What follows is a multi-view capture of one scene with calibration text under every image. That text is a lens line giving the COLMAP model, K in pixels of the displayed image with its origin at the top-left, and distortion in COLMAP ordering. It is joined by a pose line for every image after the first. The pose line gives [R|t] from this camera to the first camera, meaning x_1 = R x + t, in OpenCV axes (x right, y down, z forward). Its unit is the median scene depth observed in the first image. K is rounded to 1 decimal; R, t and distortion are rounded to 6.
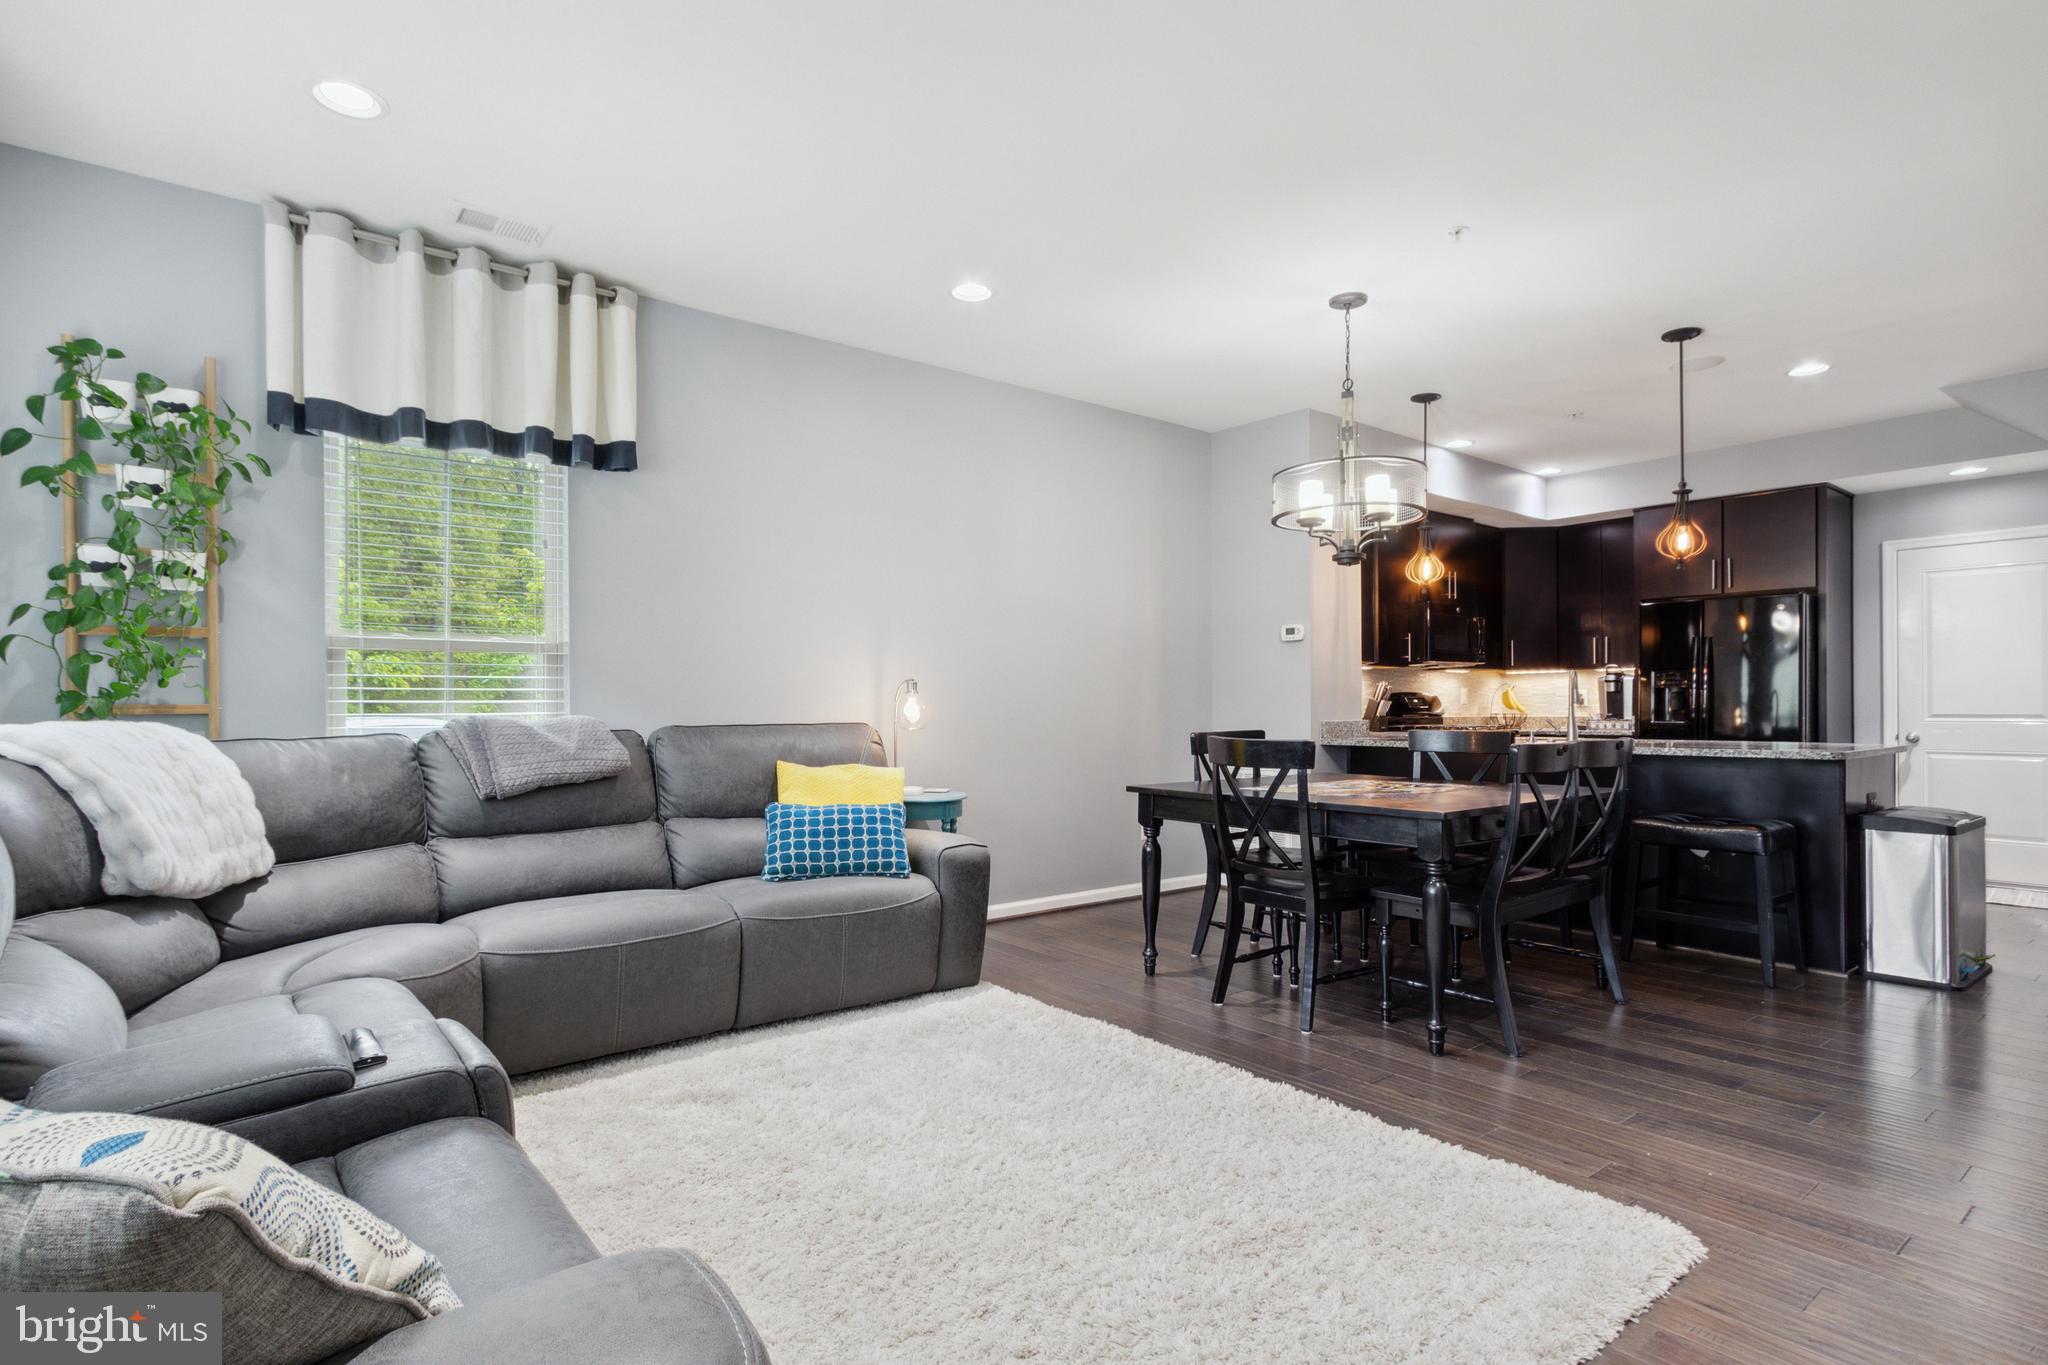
lens RADIAL K [[1028.8, 0, 1023.6], [0, 1028.8, 688.9], [0, 0, 1]] dist [0.005056, -0.005882]
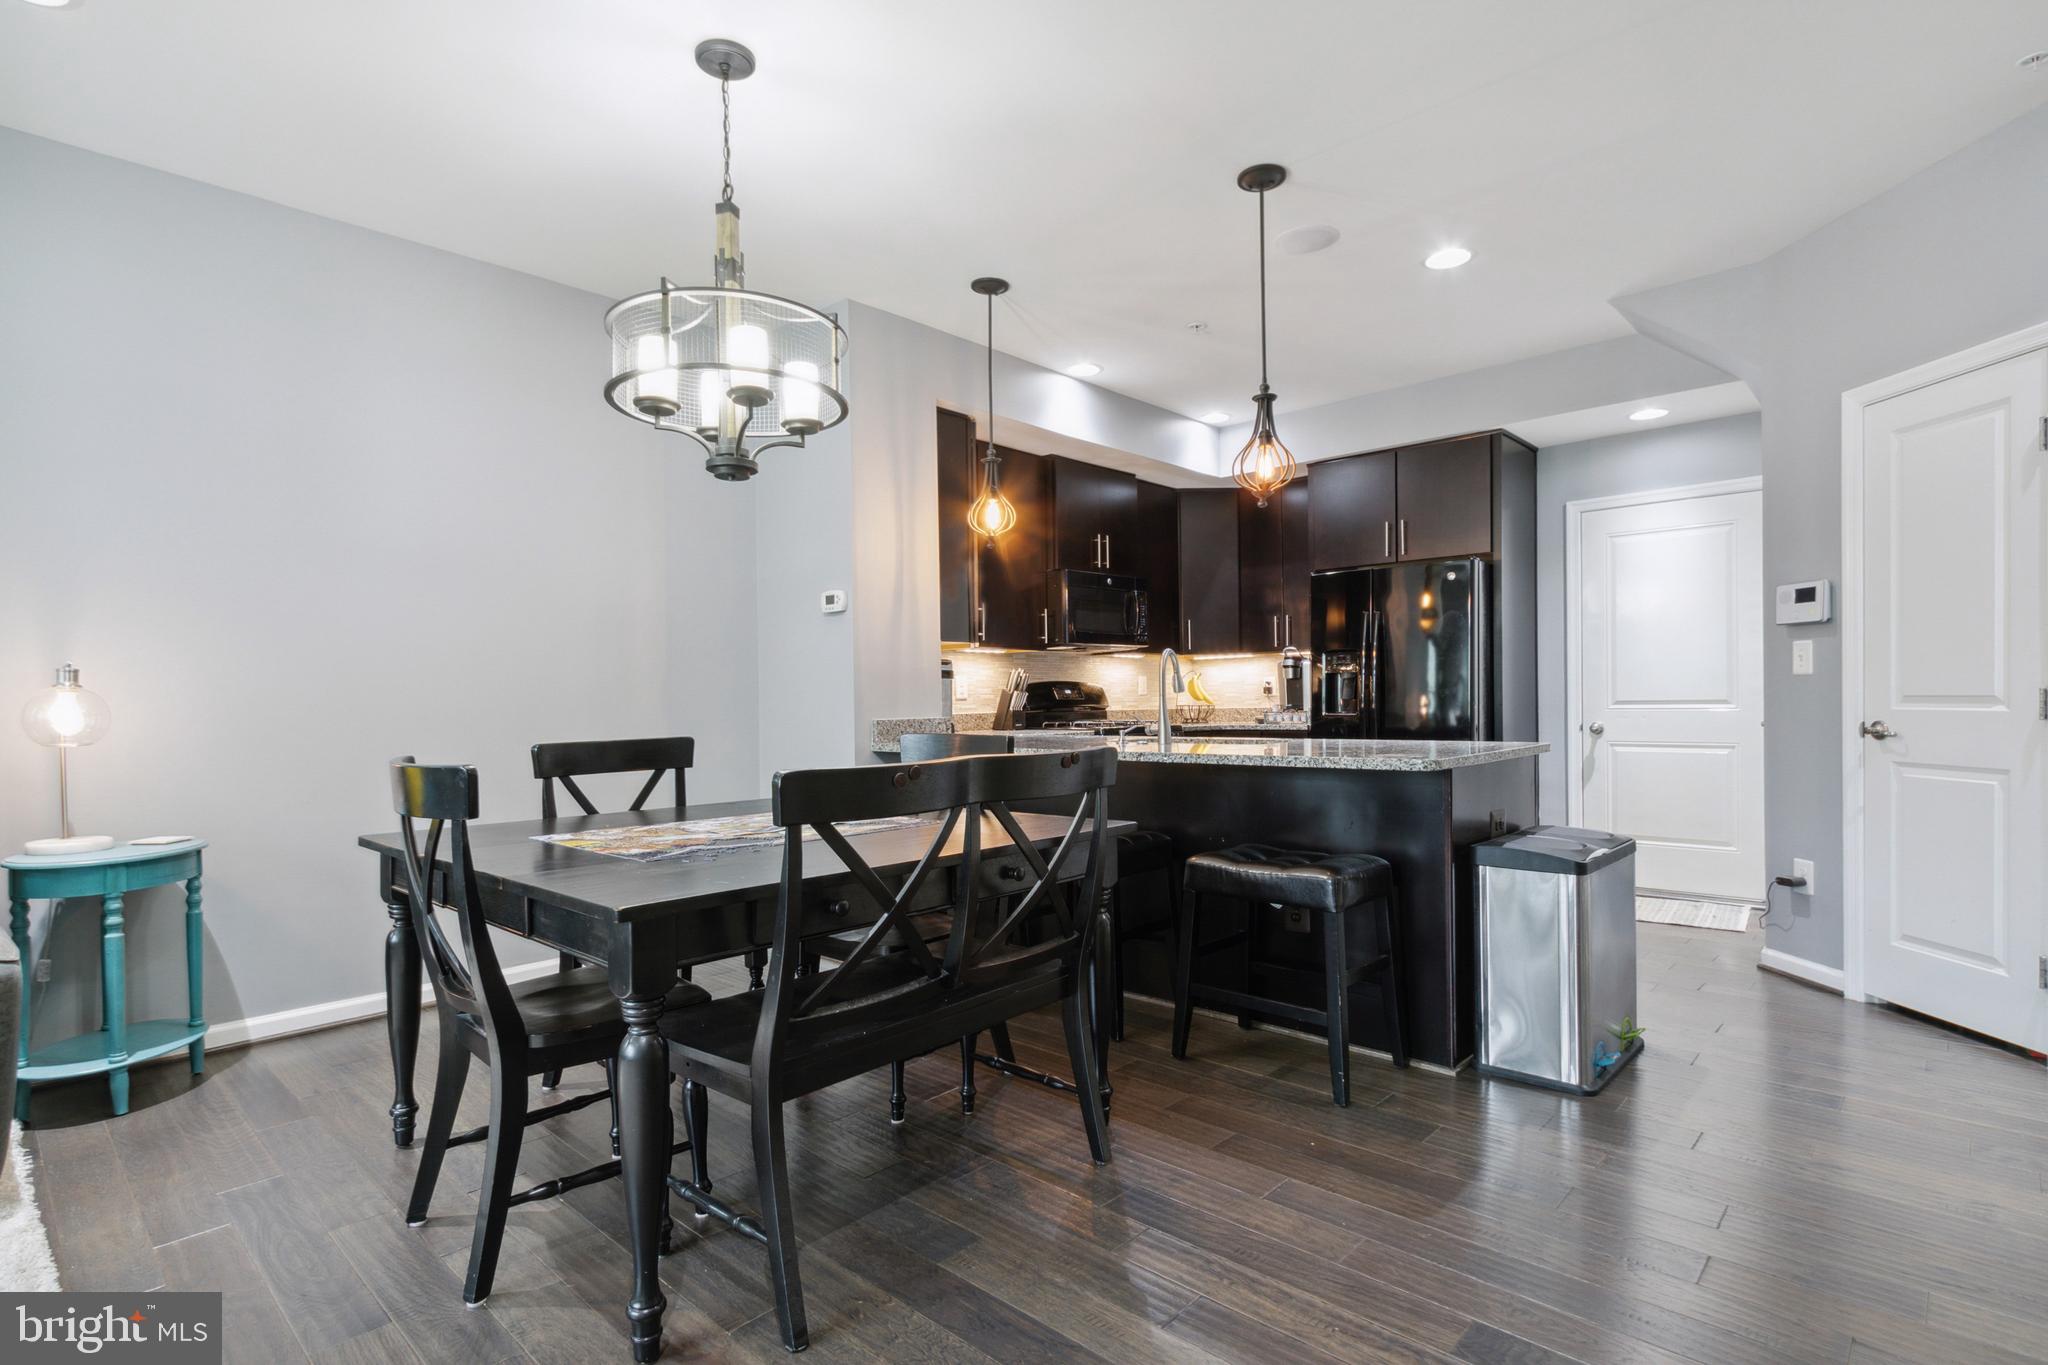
lens RADIAL K [[1028.8, 0, 1008.4], [0, 1028.8, 696.8], [0, 0, 1]] dist [0.005056, -0.005882]
pose [[0.988579, -0.011627, 0.150256, 0.268793], [0.009685, 0.999860, 0.013651, 0.005124], [-0.150394, -0.012040, 0.988553, 0.239076]]
